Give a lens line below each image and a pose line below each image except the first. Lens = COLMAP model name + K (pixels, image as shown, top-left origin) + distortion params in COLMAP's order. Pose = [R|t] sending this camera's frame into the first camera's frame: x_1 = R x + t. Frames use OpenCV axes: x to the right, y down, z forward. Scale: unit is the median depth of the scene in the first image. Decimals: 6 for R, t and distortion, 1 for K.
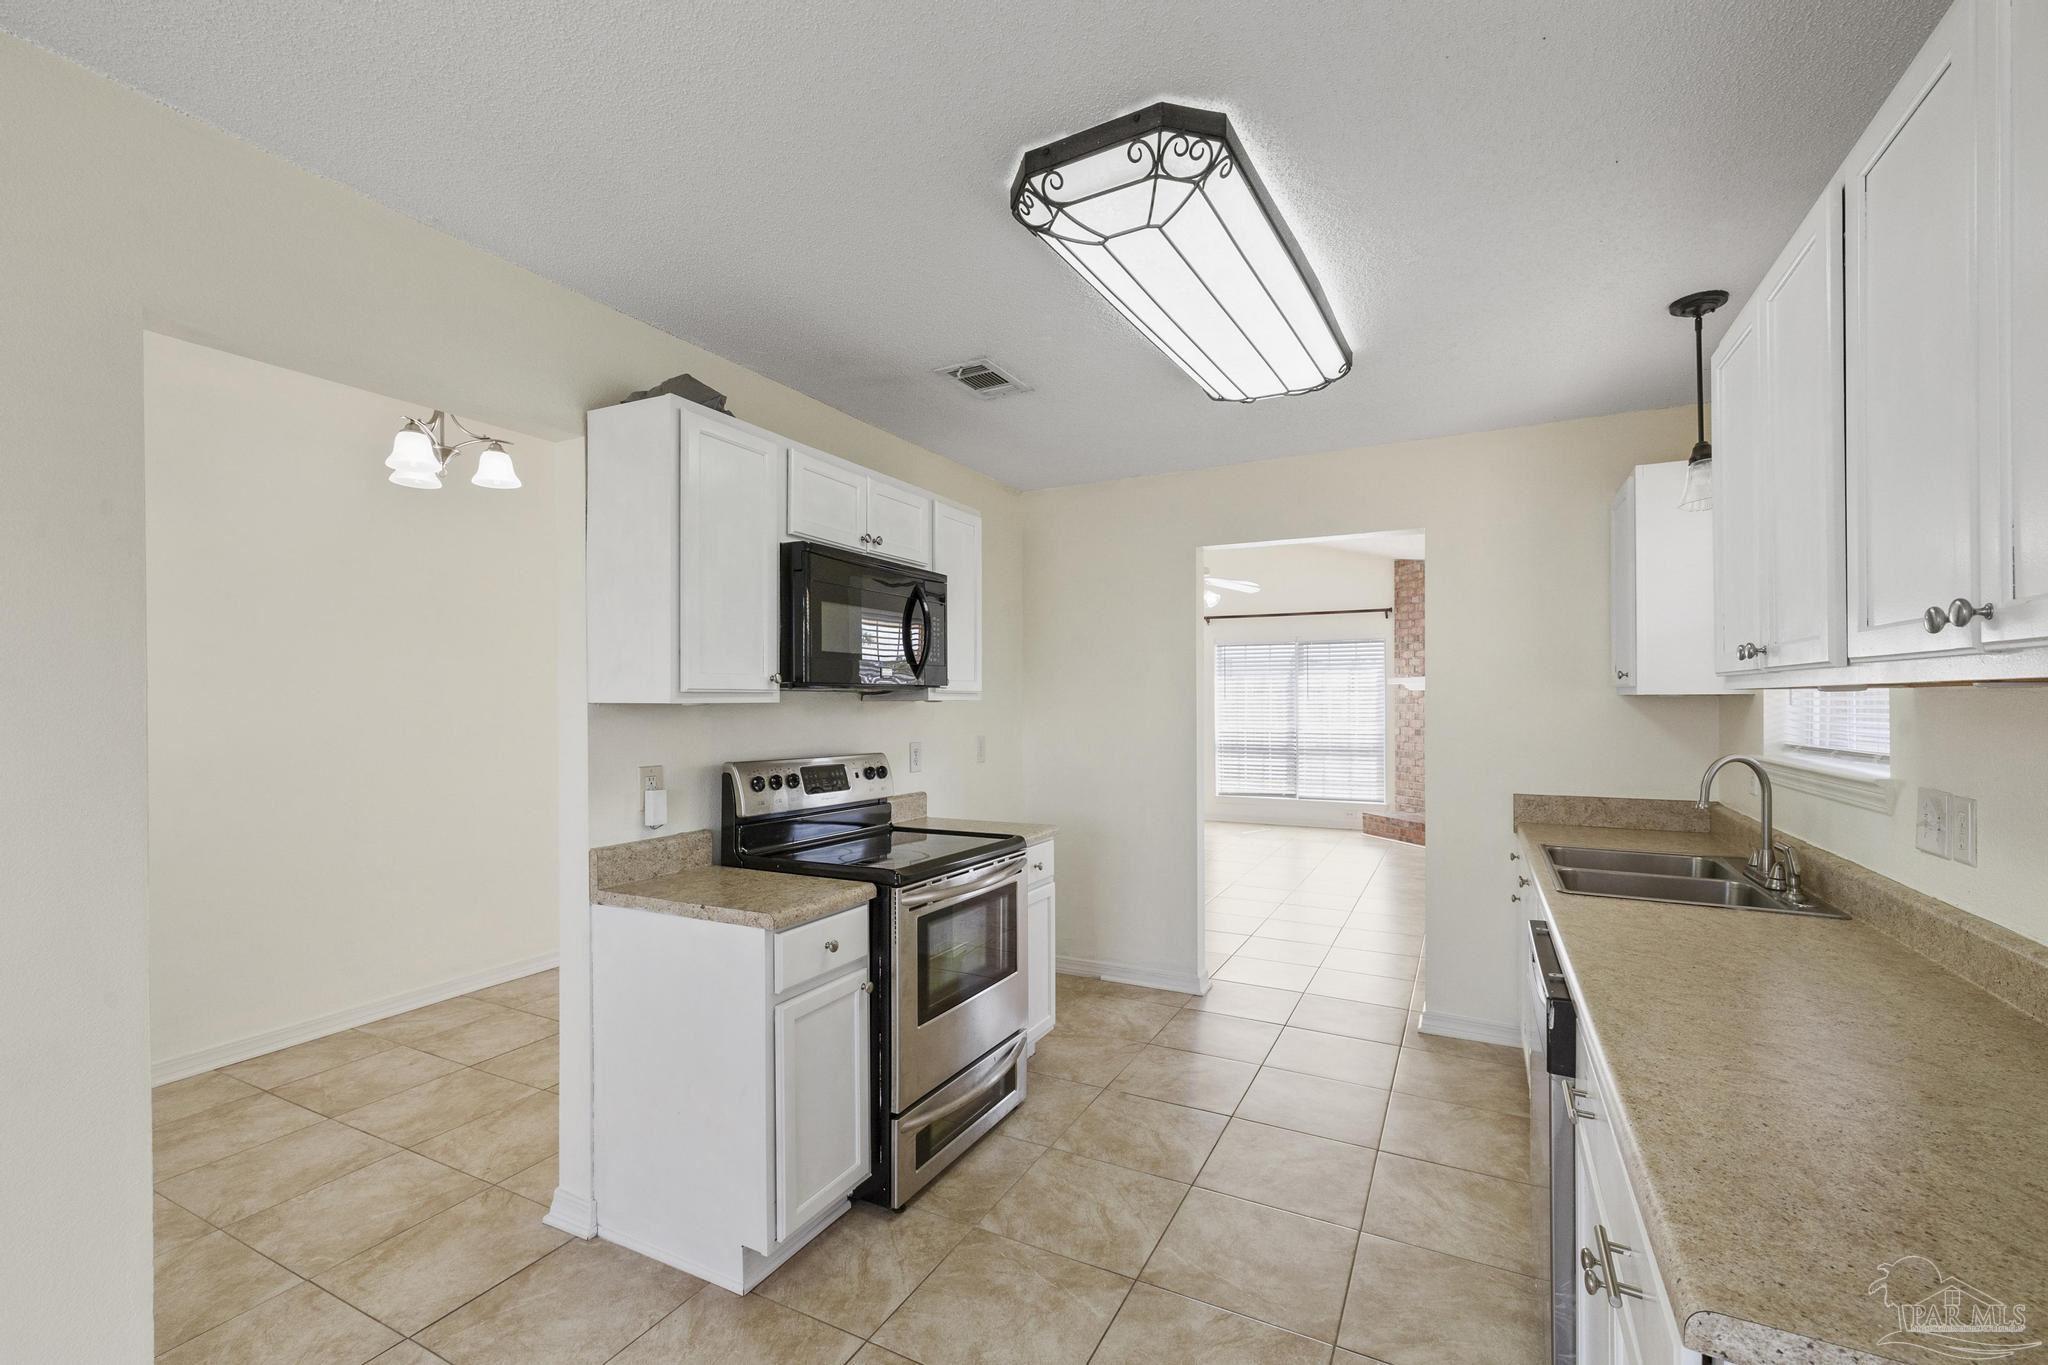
lens RADIAL K [[862.7, 0, 1025.8], [0, 862.7, 700.5], [0, 0, 1]] dist [0.000049, 0.000158]
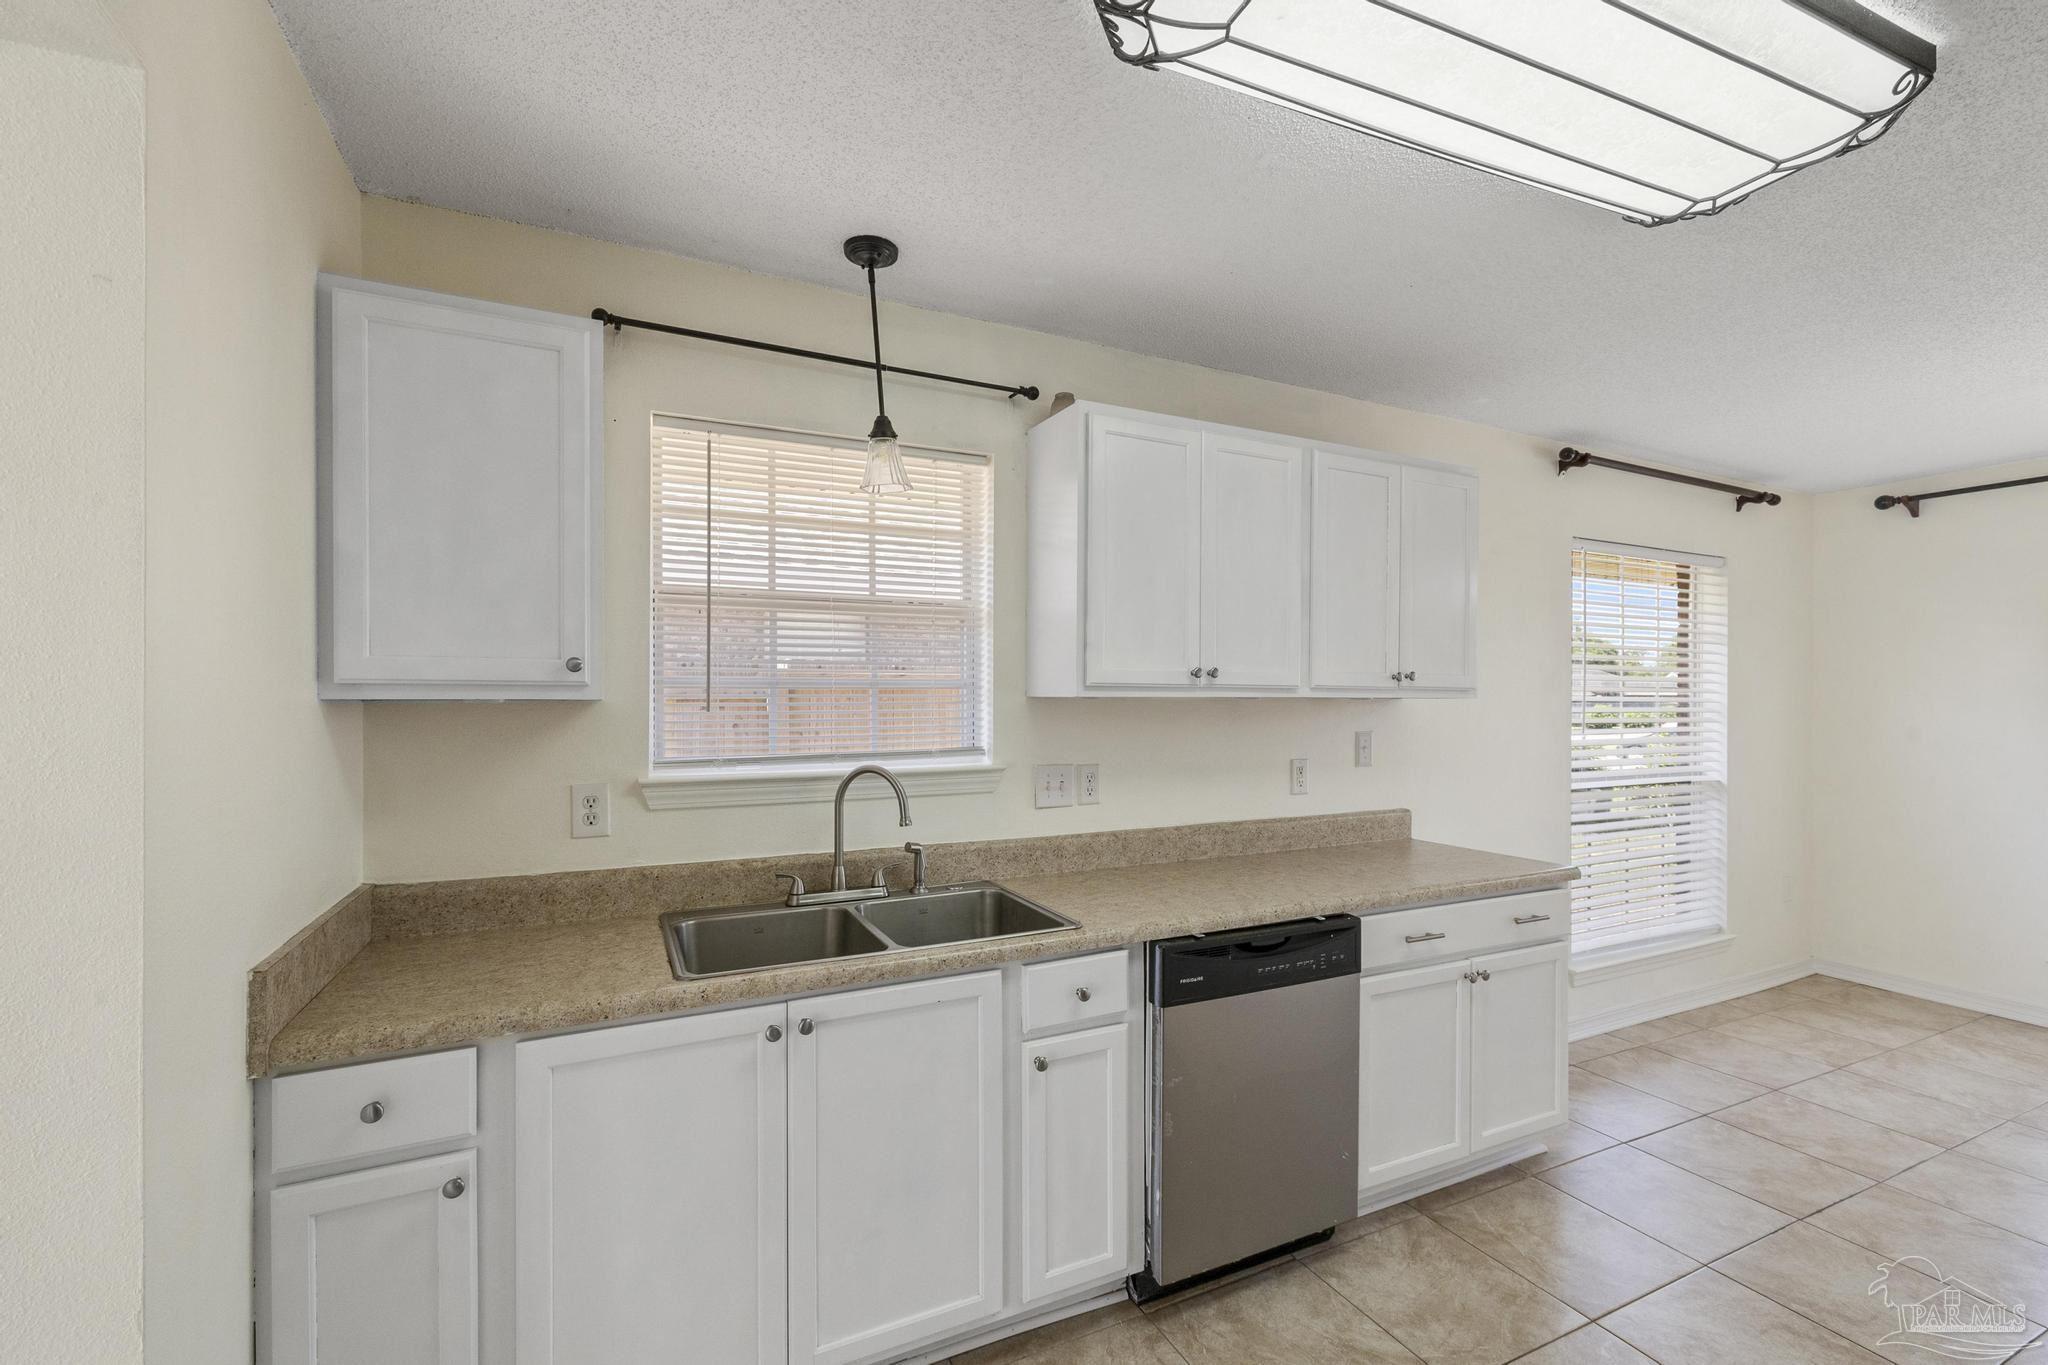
lens RADIAL K [[862.7, 0, 1025.8], [0, 862.7, 700.5], [0, 0, 1]] dist [0.000049, 0.000158]
pose [[-0.798054, -0.000330, 0.602586, 0.034099], [0.001525, 0.999996, 0.002567, -0.001996], [-0.602585, 0.002968, -0.798049, 0.430229]]
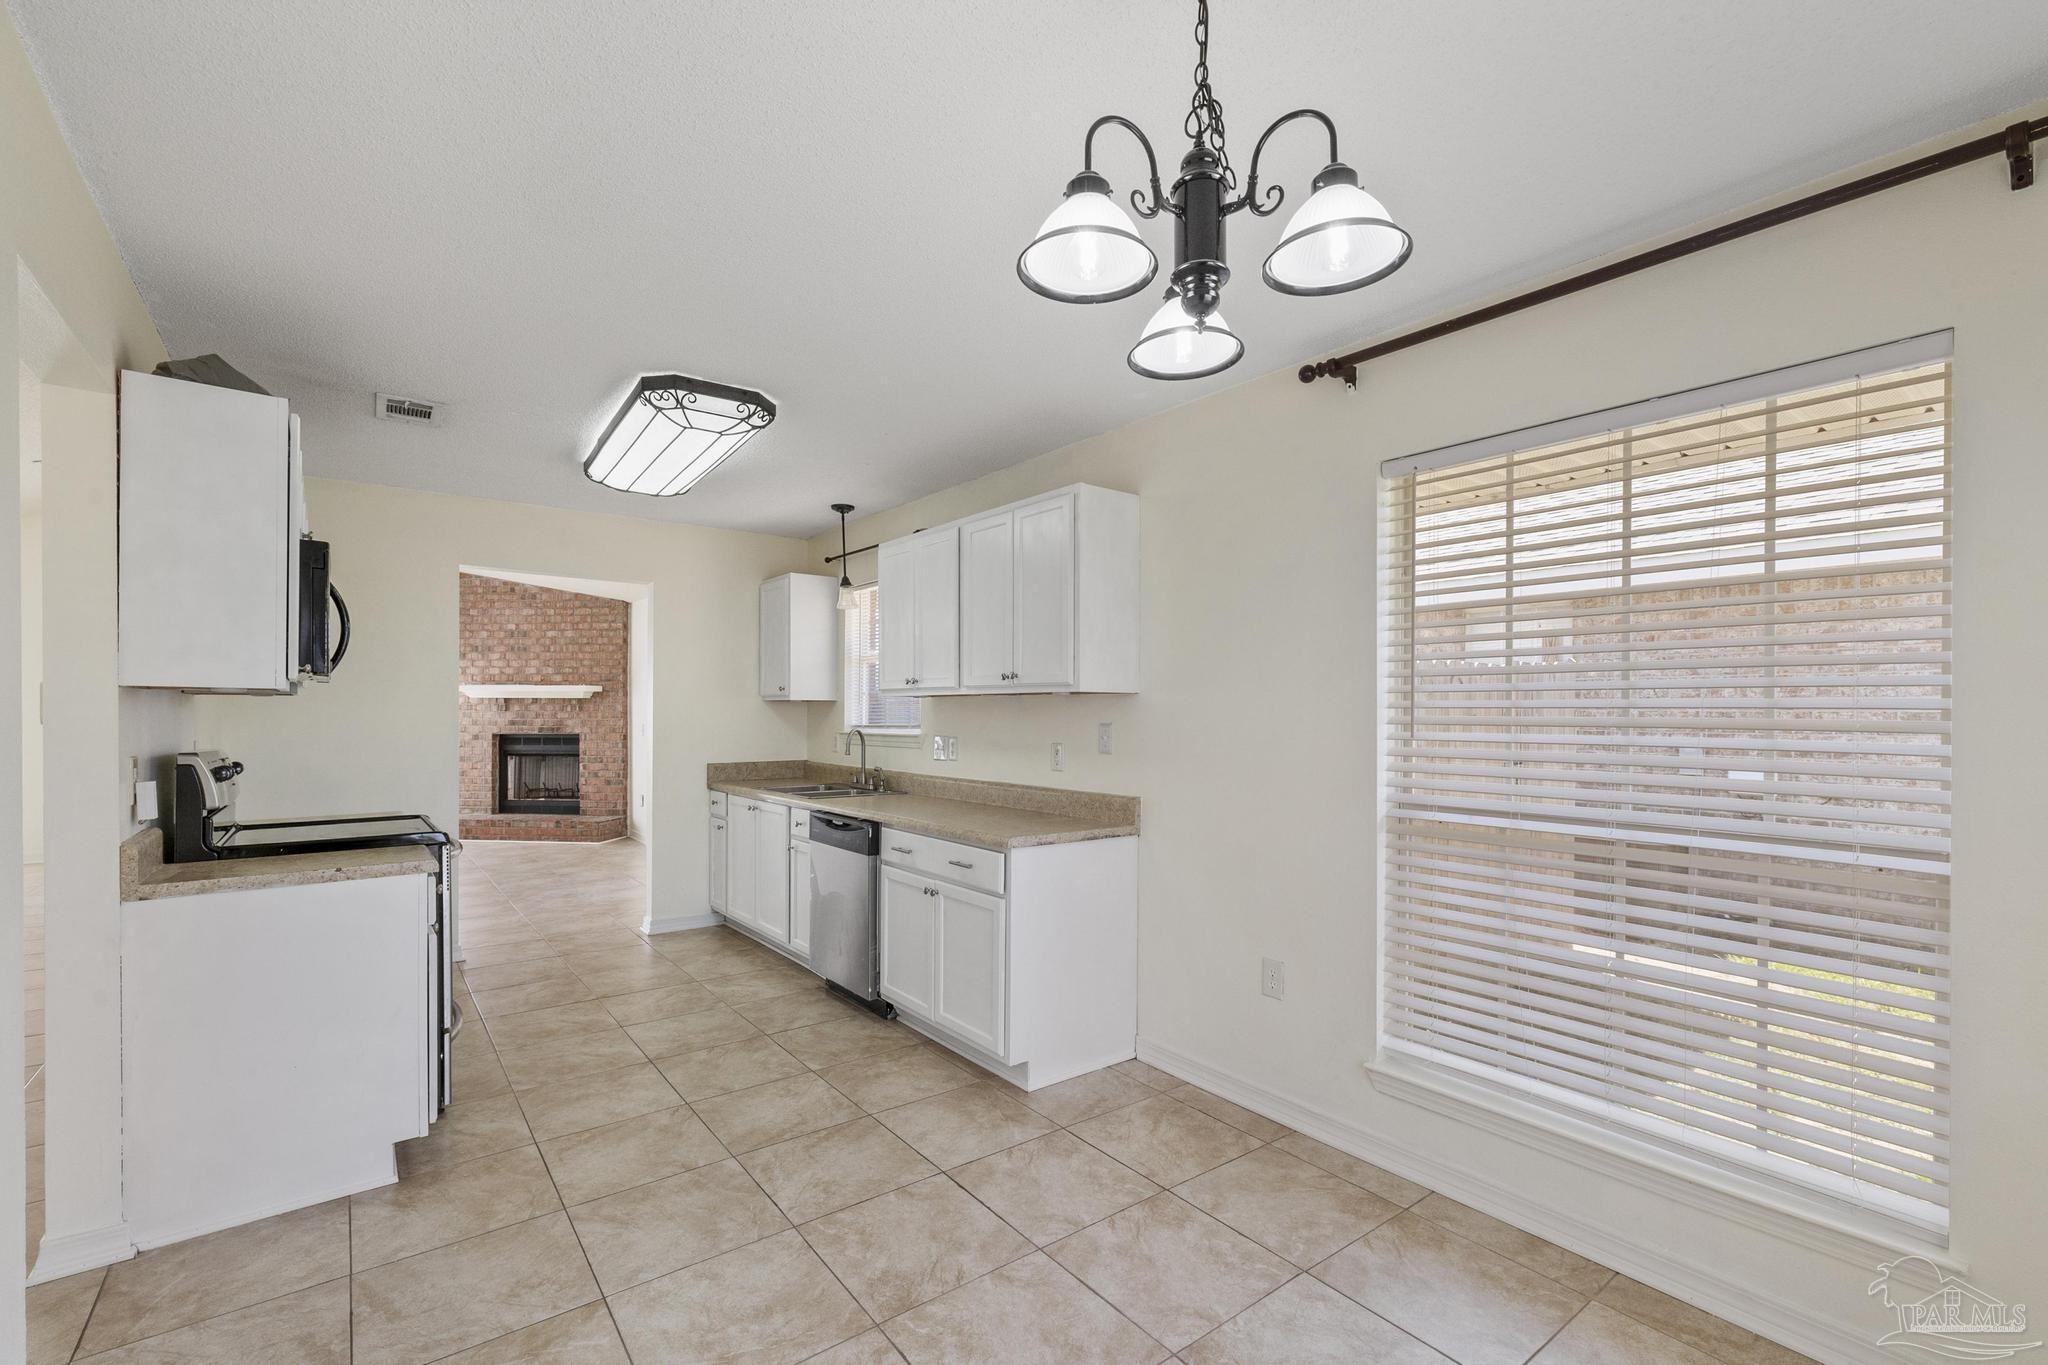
lens RADIAL K [[877.4, 0, 1034.6], [0, 877.4, 712.0], [0, 0, 1]] dist [-0.001313, -0.000032]
pose [[0.408715, 0.005963, 0.912642, -0.249247], [-0.003734, 0.999981, -0.004861, 0.008494], [-0.912654, -0.001421, 0.408730, -0.070879]]
